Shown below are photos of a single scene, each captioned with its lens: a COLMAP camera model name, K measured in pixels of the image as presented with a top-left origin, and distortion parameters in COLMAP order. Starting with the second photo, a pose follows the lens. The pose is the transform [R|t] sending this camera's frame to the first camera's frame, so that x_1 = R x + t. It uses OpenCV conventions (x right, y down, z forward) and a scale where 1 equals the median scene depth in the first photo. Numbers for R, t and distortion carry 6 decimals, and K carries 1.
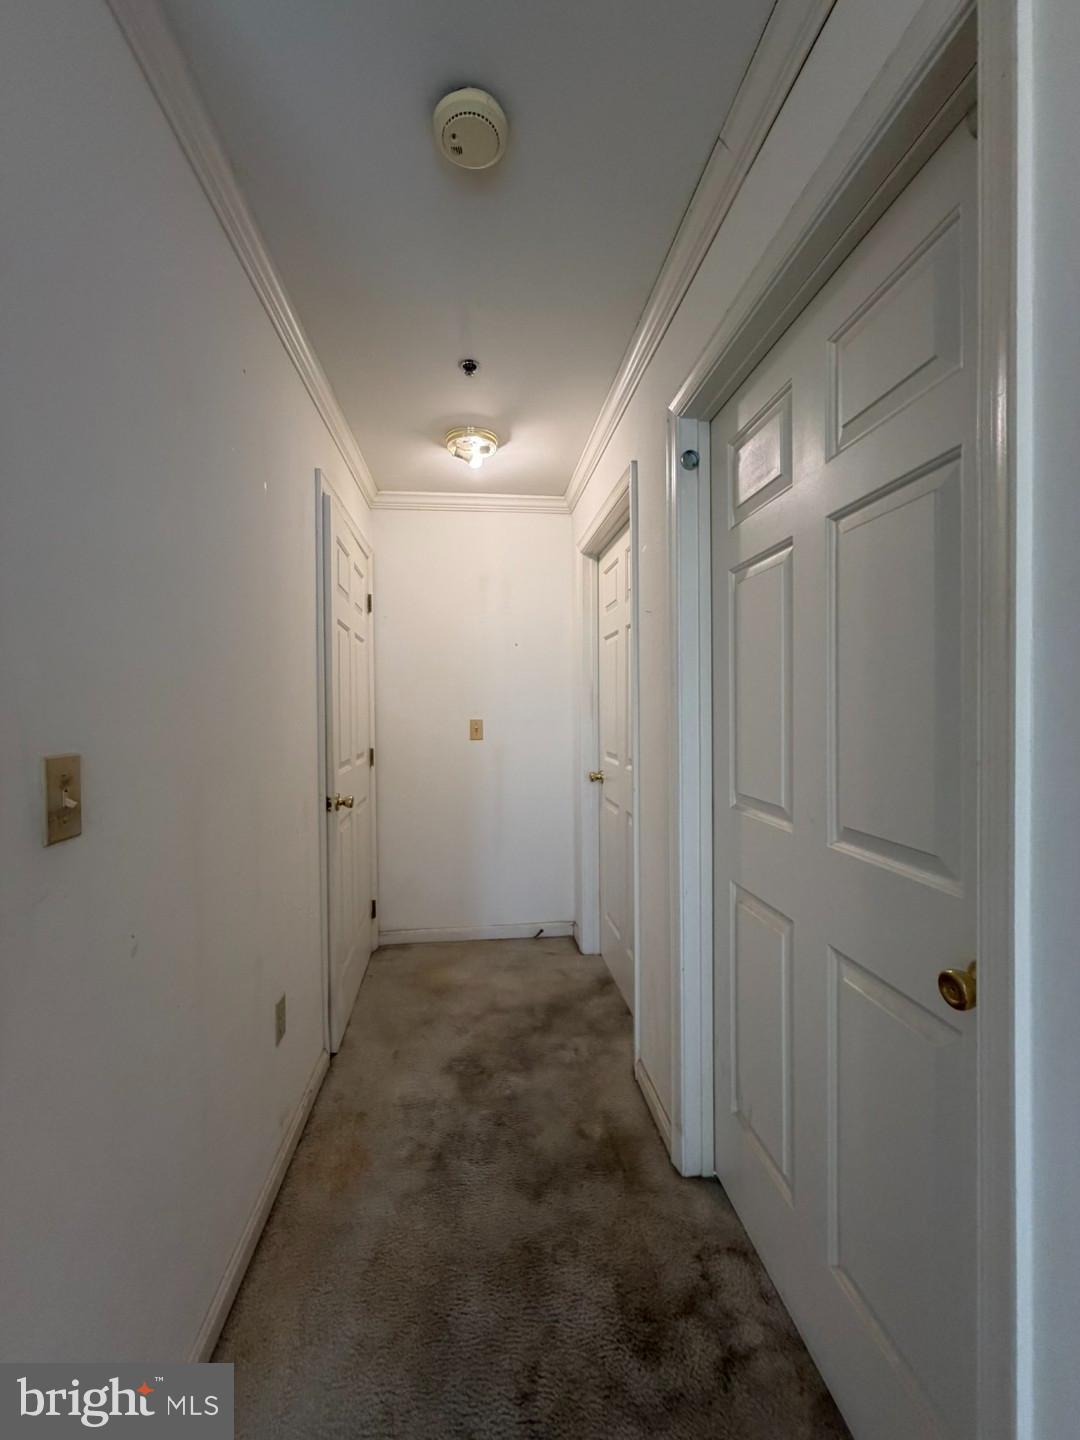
lens RADIAL K [[572.7, 0, 536.9], [0, 572.7, 710.2], [0, 0, 1]] dist [0.000612, 0.000159]
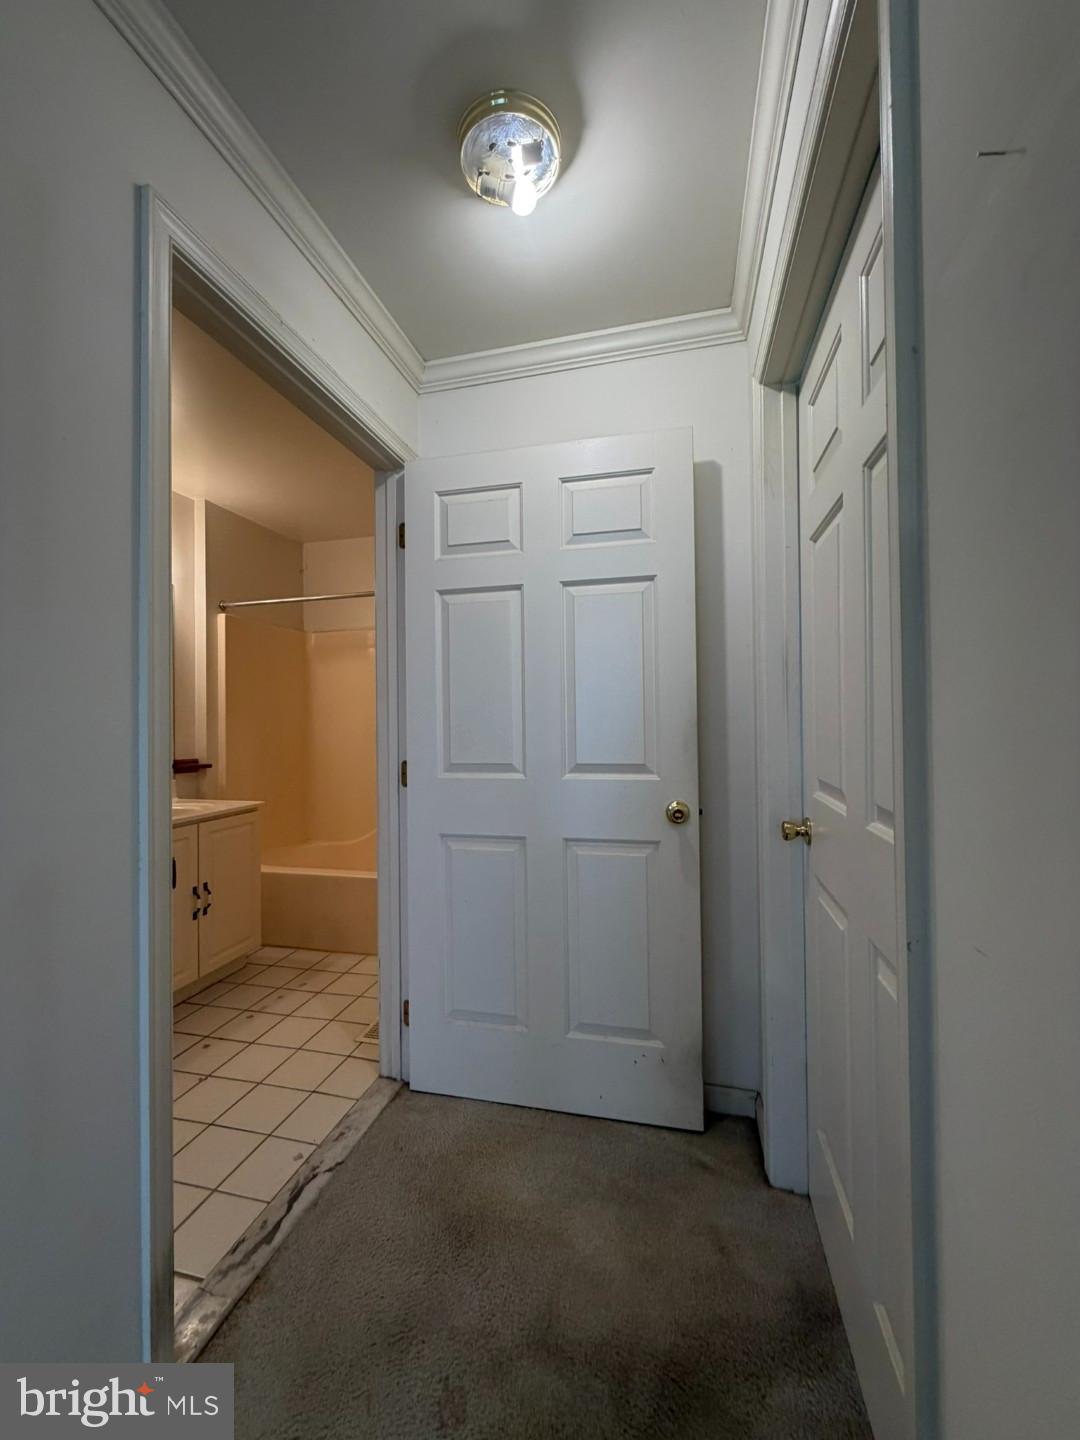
lens RADIAL K [[572.7, 0, 537.7], [0, 572.7, 713.6], [0, 0, 1]] dist [0.000612, 0.000159]
pose [[0.936328, -0.006244, -0.351071, 0.071951], [0.002156, 0.999925, -0.012033, 0.024010], [0.351120, 0.010510, 0.936272, 0.482368]]
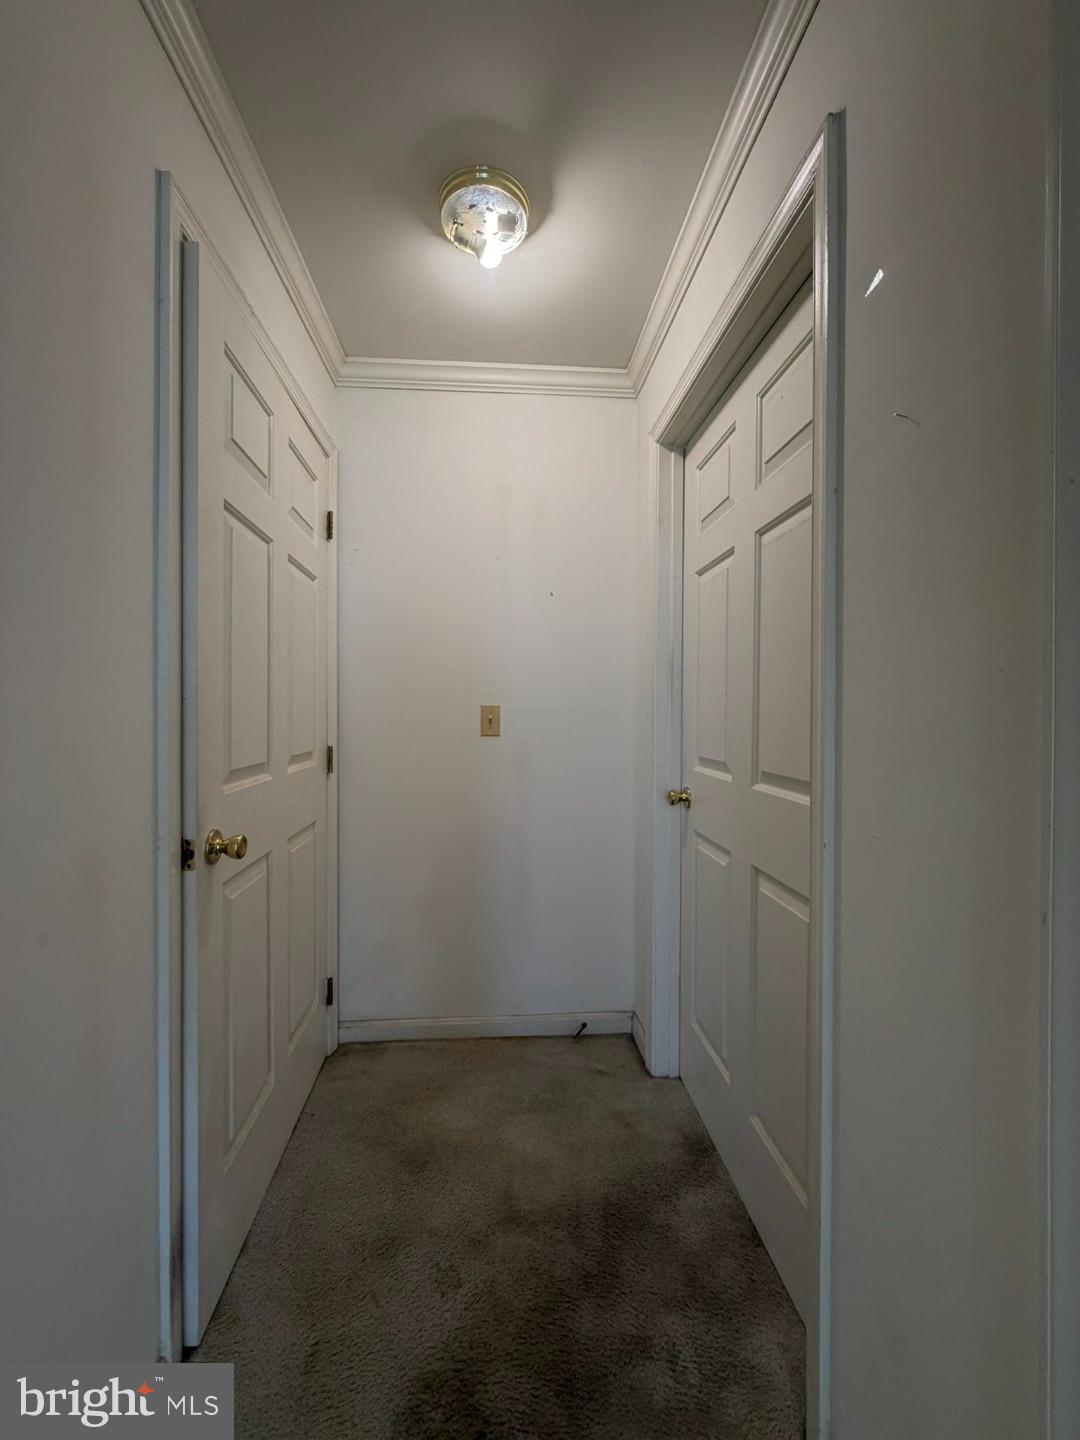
lens RADIAL K [[572.7, 0, 534.9], [0, 572.7, 713.0], [0, 0, 1]] dist [0.000612, 0.000159]
pose [[0.998903, 0.013099, -0.044950, -0.026960], [-0.013023, 0.999913, 0.001982, 0.025947], [0.044973, -0.001395, 0.998987, 0.379269]]
